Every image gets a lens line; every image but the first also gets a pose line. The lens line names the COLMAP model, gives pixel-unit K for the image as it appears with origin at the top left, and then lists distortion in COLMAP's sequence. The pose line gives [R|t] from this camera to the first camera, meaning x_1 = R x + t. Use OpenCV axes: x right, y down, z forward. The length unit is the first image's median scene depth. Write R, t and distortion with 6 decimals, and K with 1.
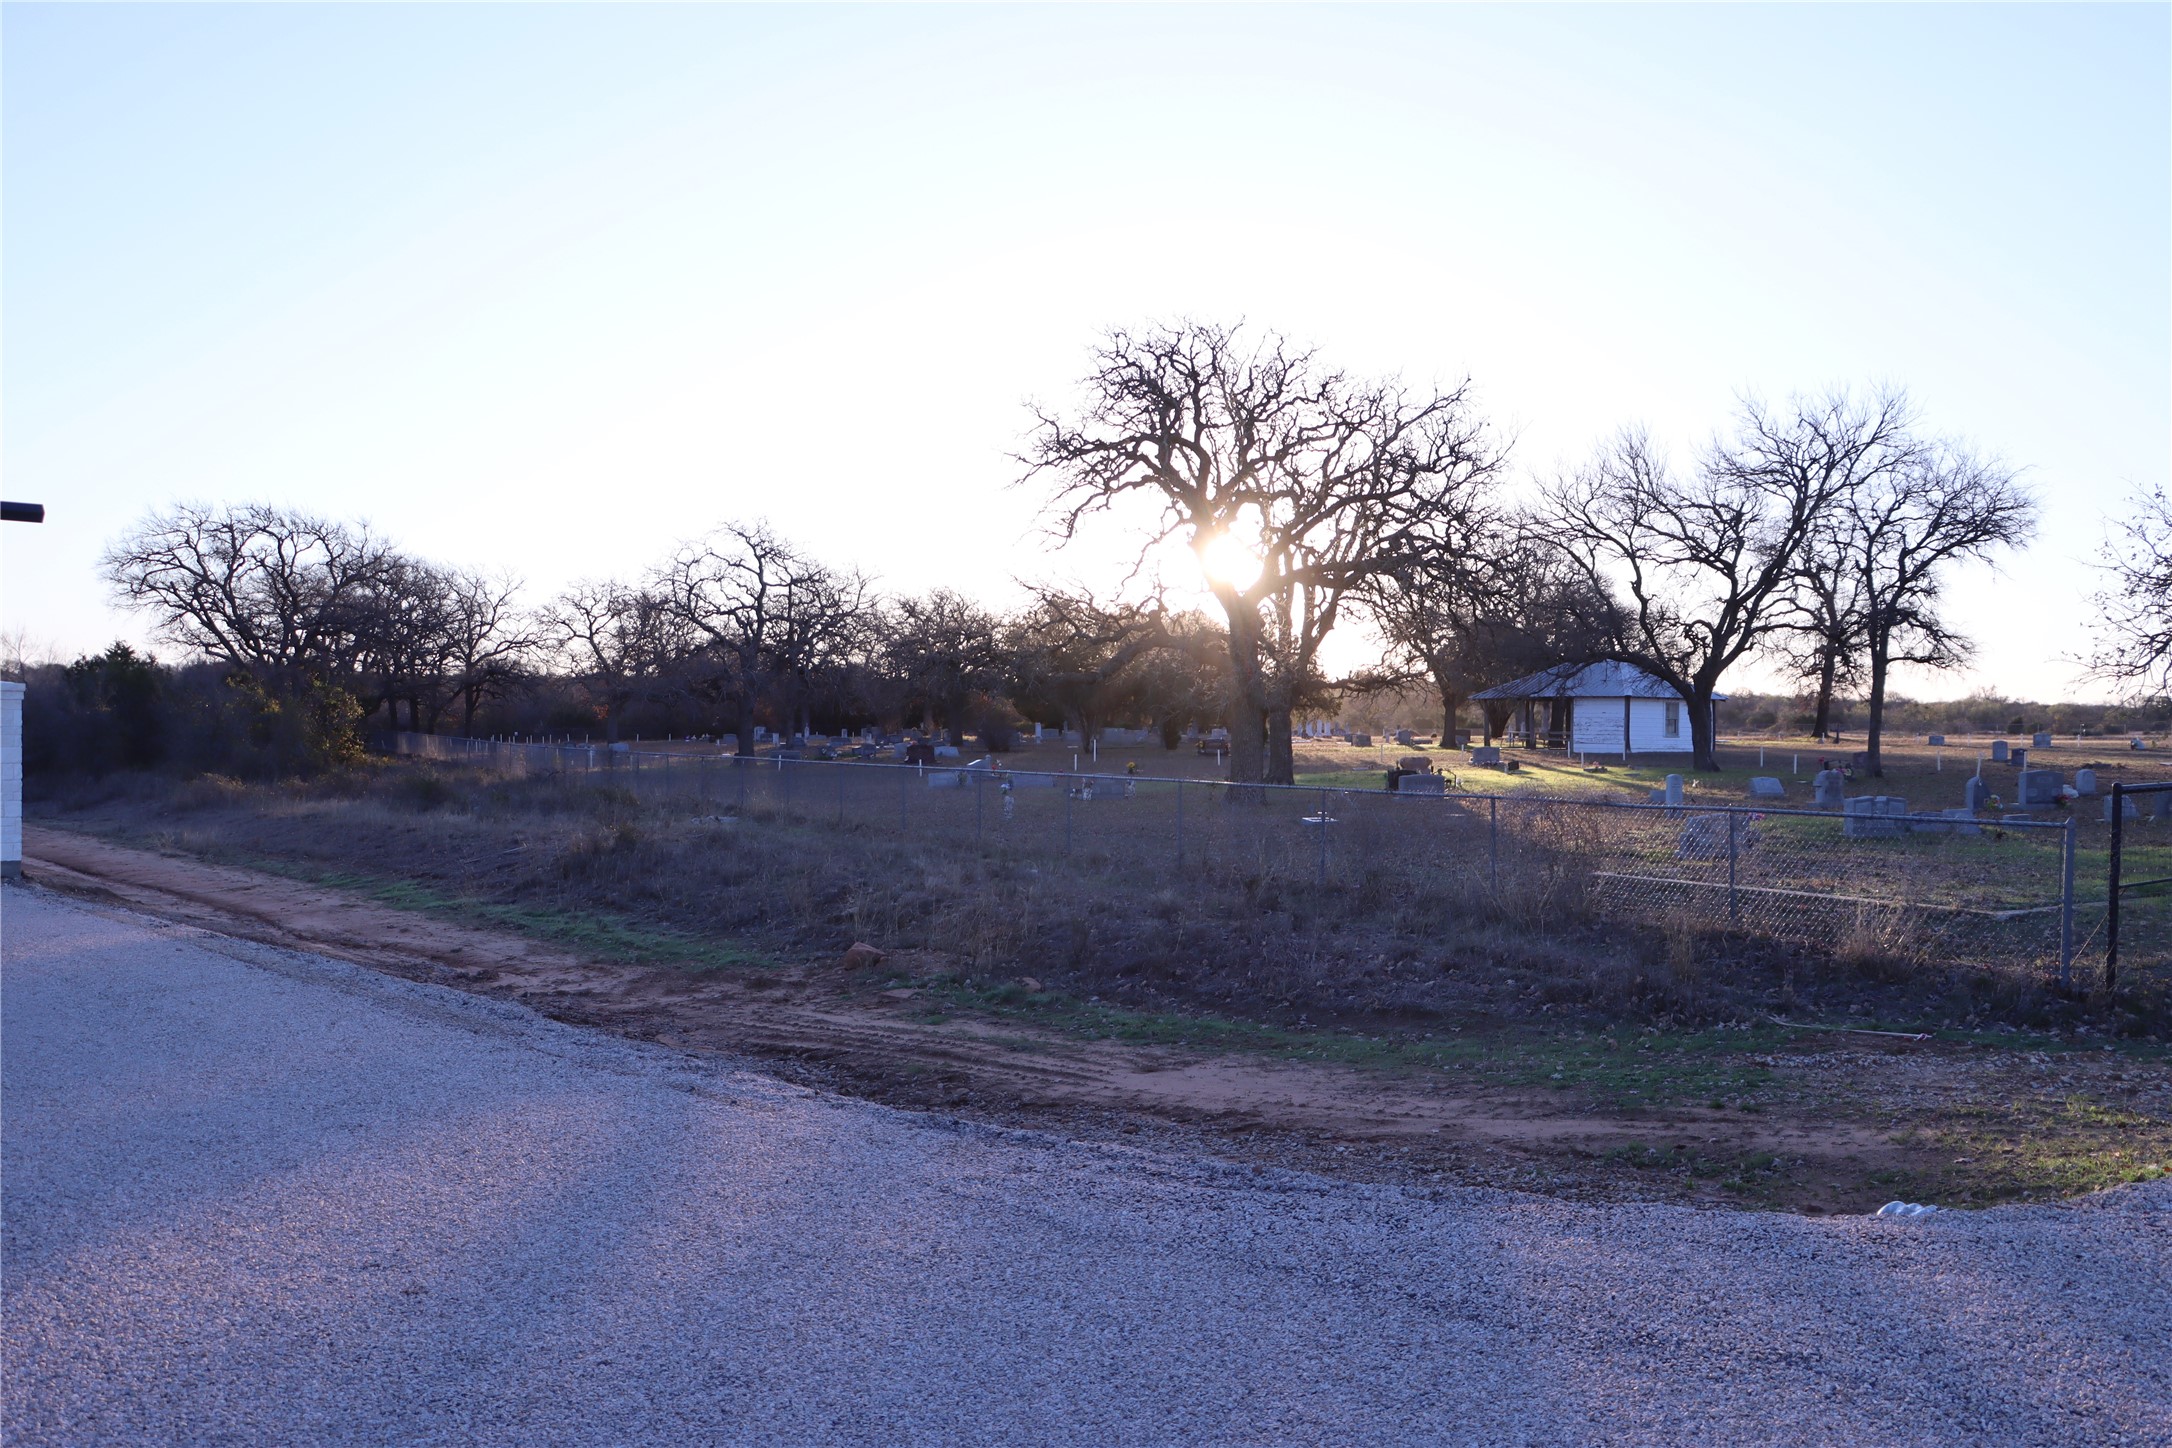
lens RADIAL K [[1842.7, 0, 1093.9], [0, 1842.7, 734.3], [0, 0, 1]] dist [-0.165354, 0.153976]
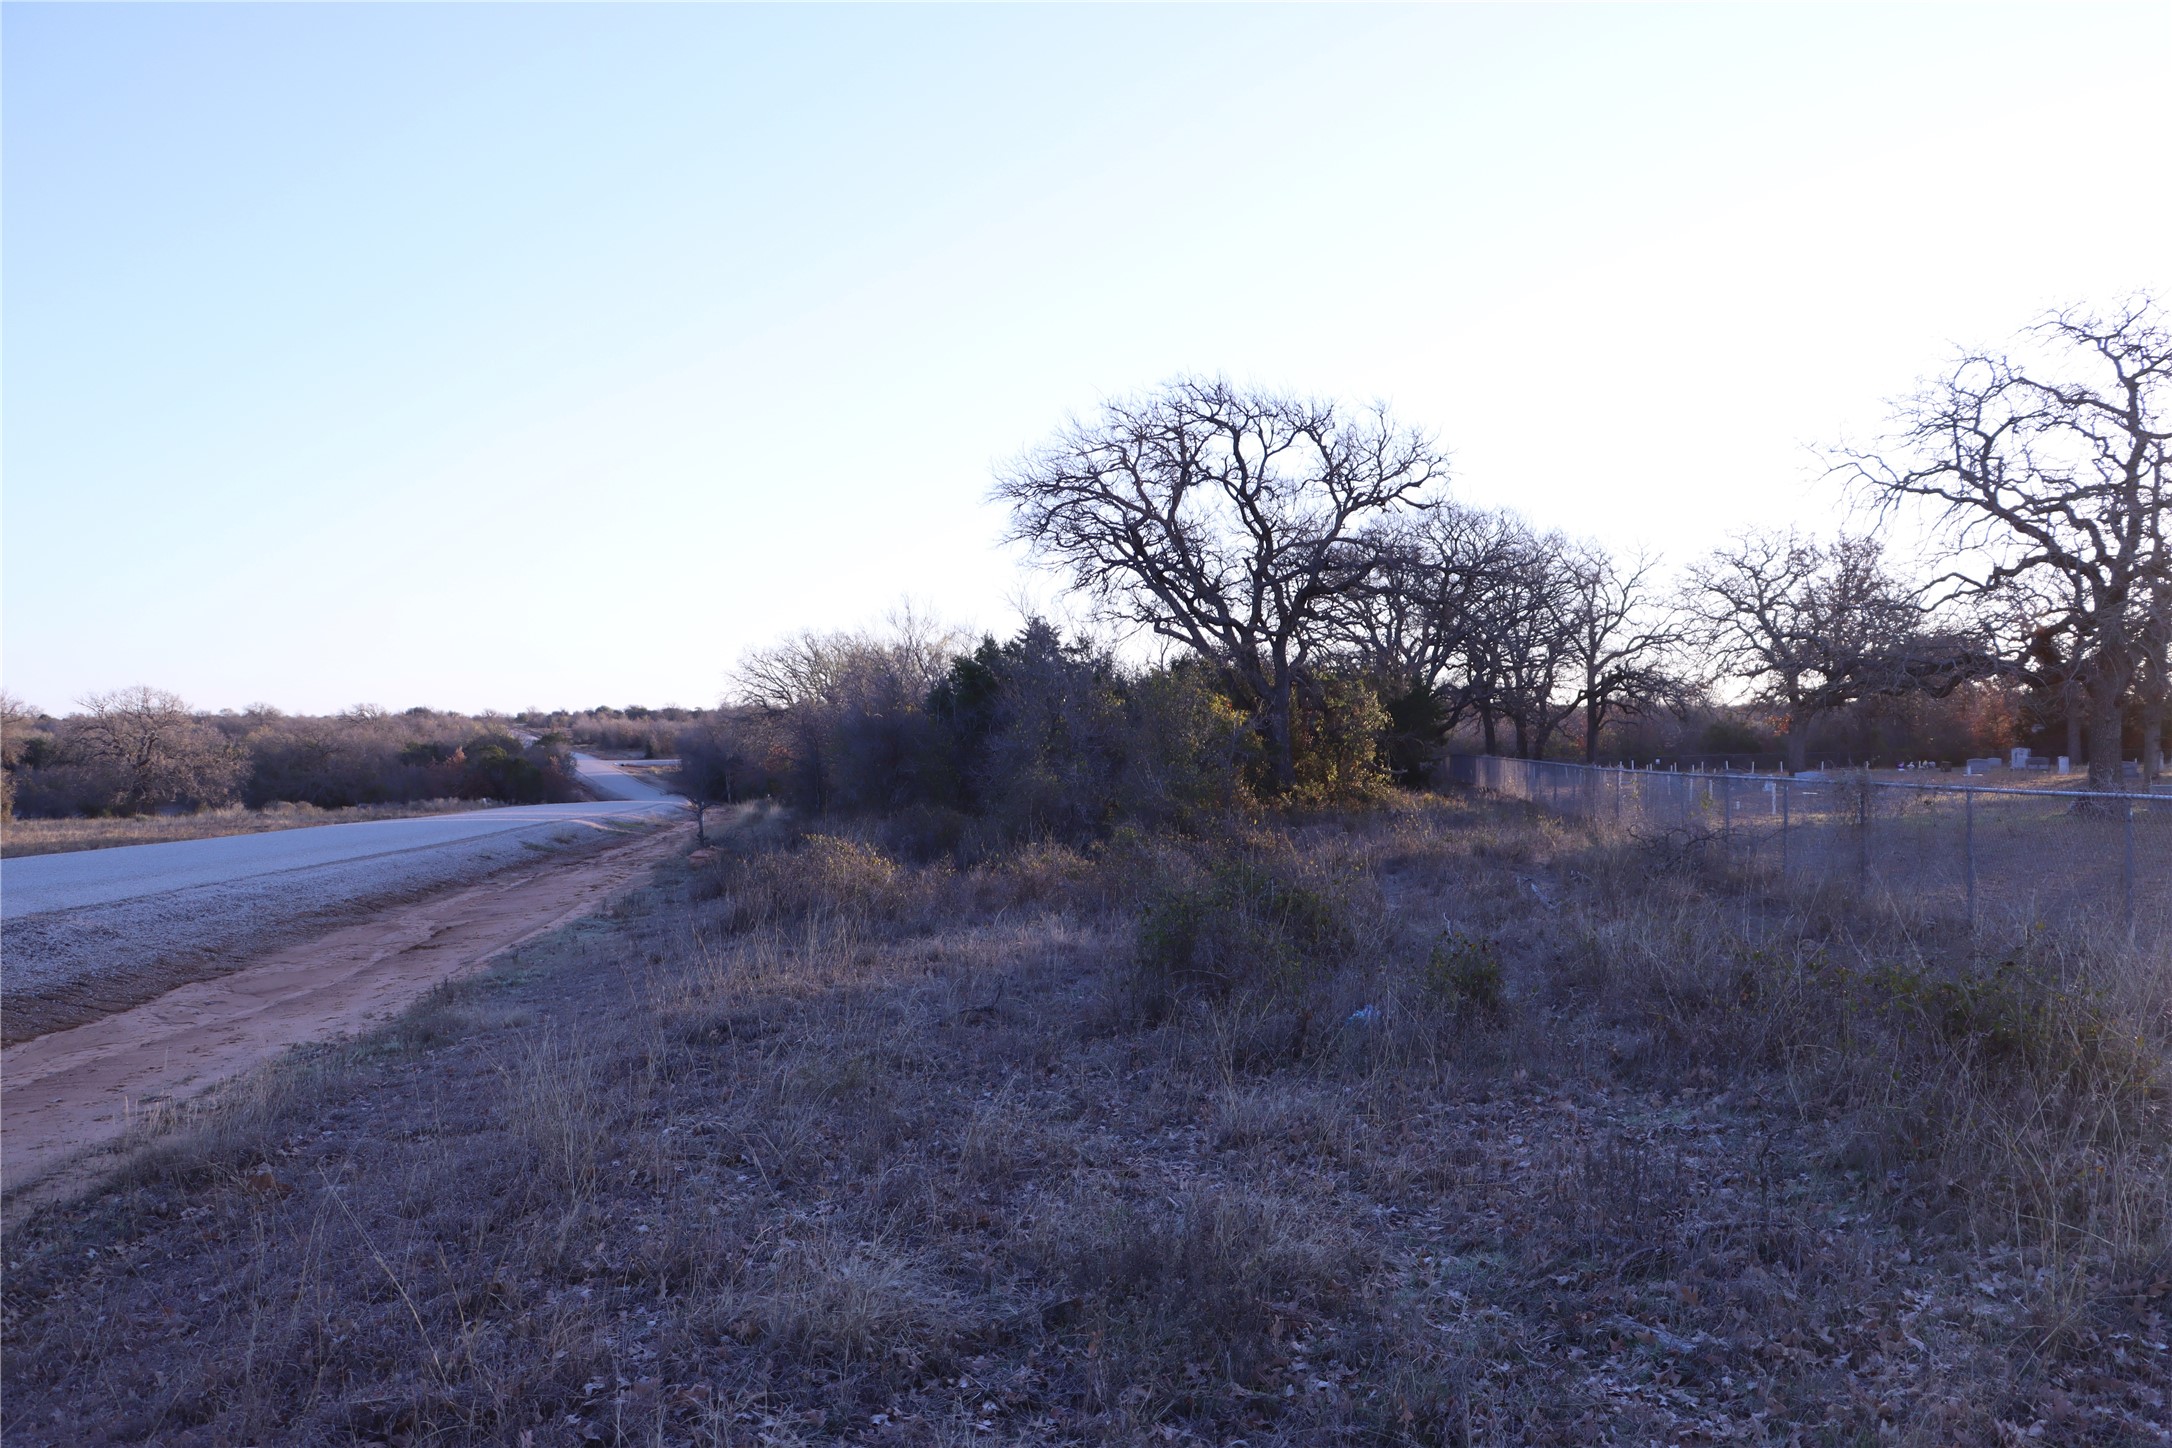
lens RADIAL K [[1842.7, 0, 1093.9], [0, 1842.7, 734.3], [0, 0, 1]] dist [-0.165354, 0.153976]
pose [[0.816468, -0.010235, -0.577300, -0.238638], [-0.000616, 0.999827, -0.018598, 0.007628], [0.577391, 0.015541, 0.816320, 0.809244]]
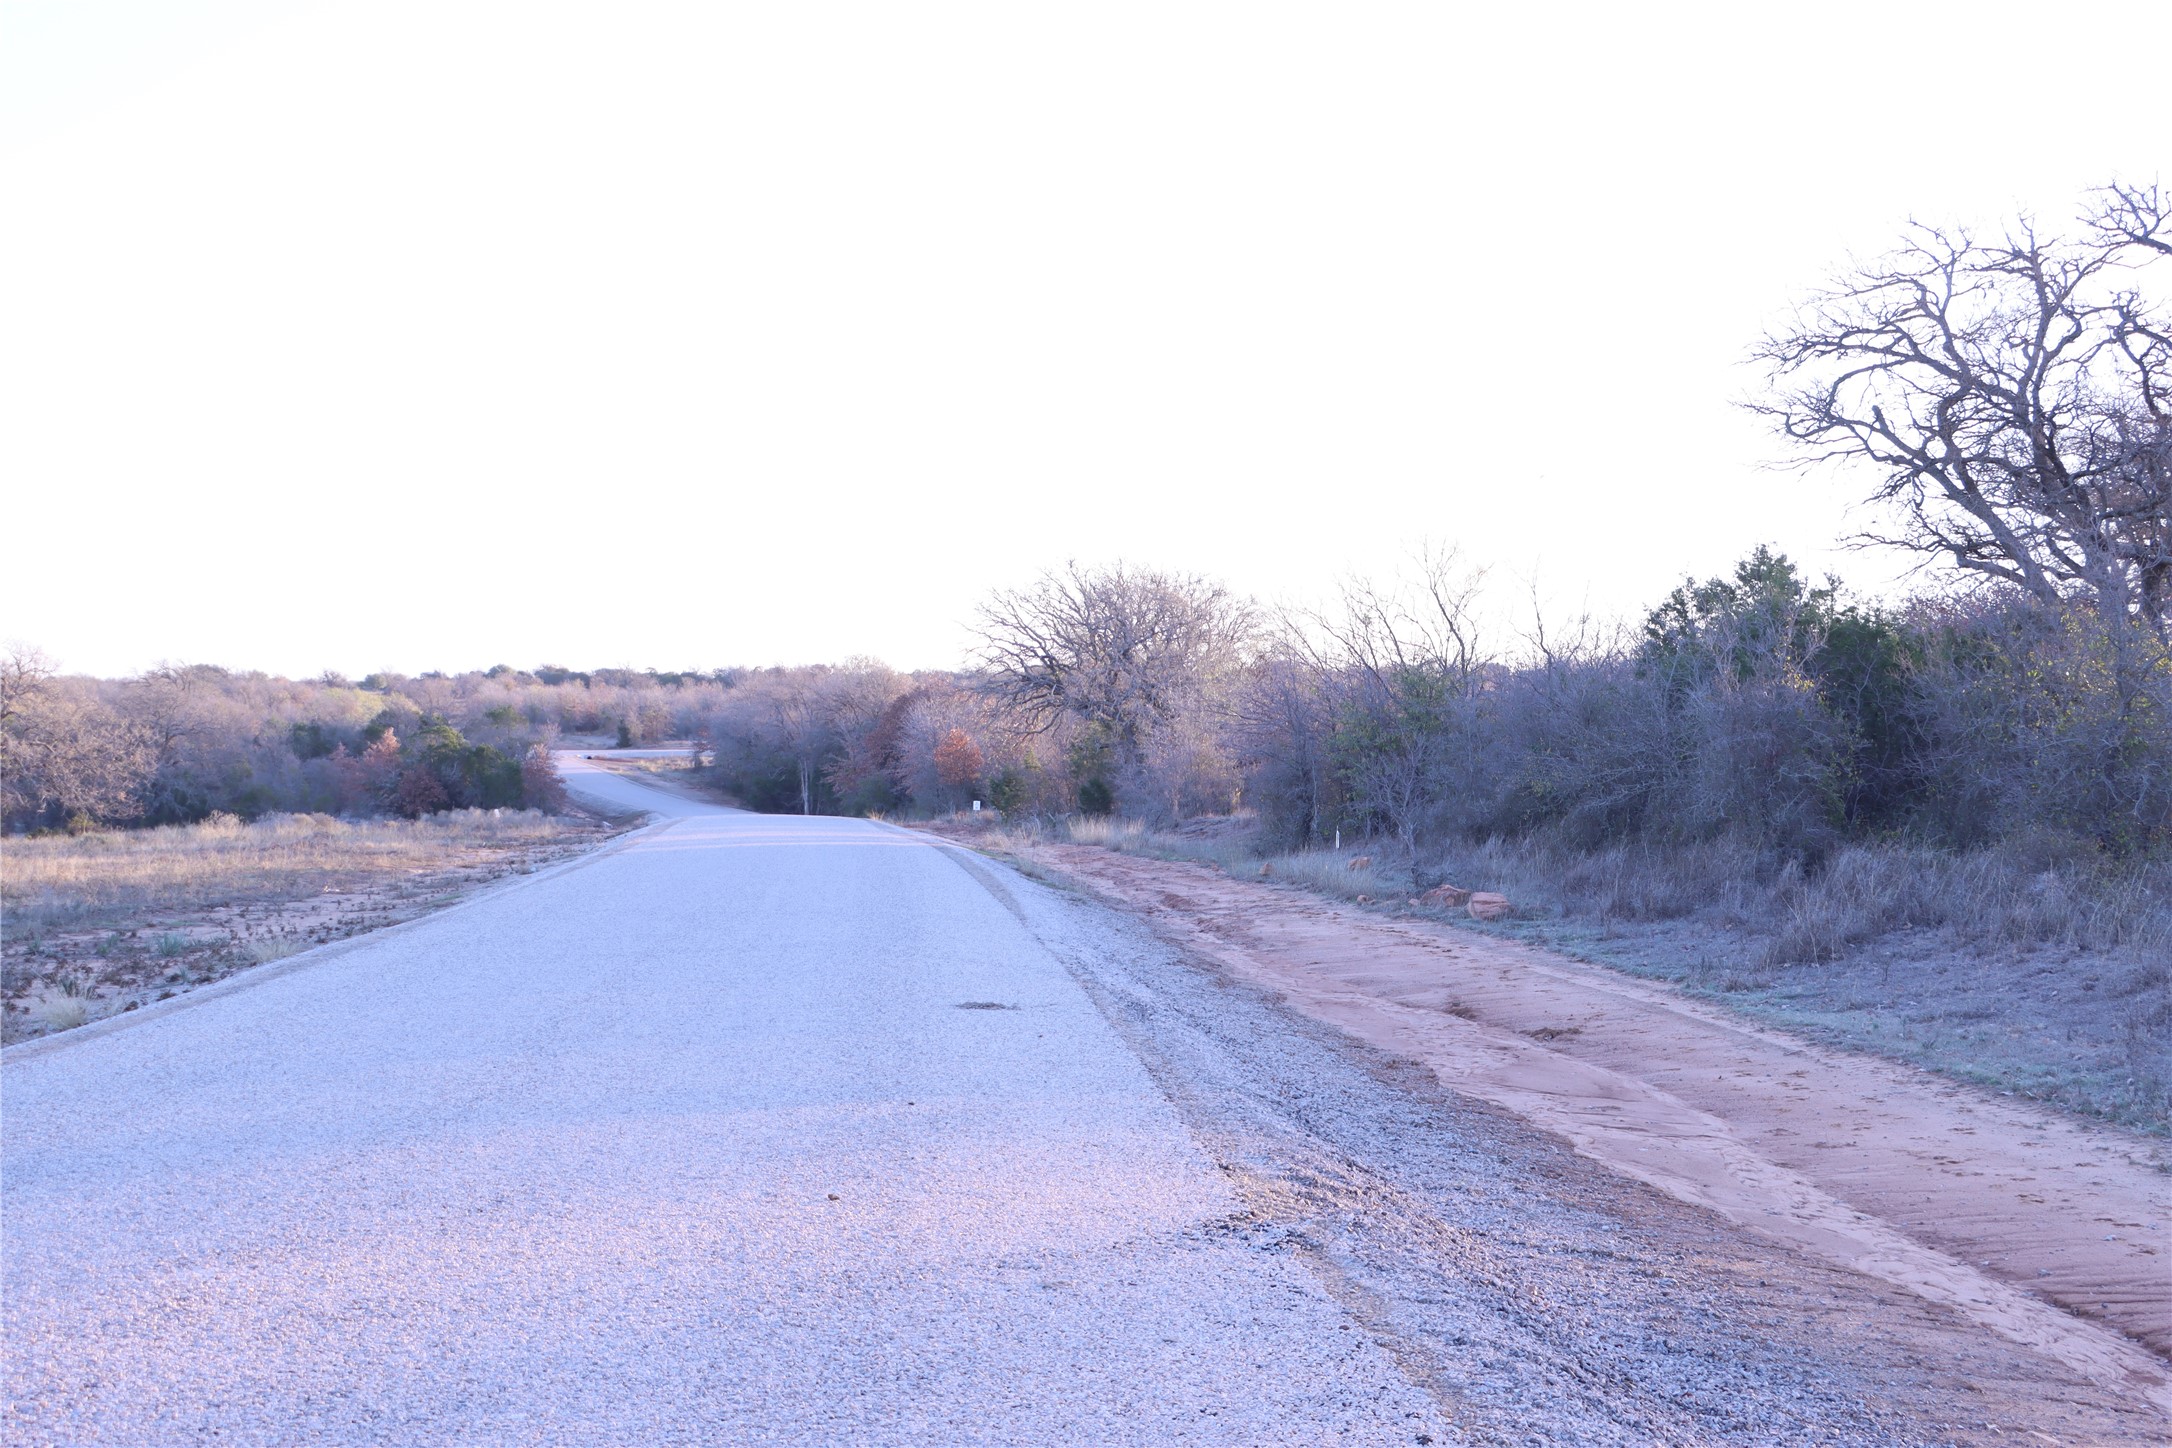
lens RADIAL K [[2853.5, 0, 1086.0], [0, 2853.5, 724.0], [0, 0, 1]] dist [0.002175, 0.411094]
pose [[0.785565, -0.003231, -0.618770, -0.437026], [-0.007261, 0.999869, -0.014440, 0.006840], [0.618736, 0.015836, 0.785439, 0.609603]]
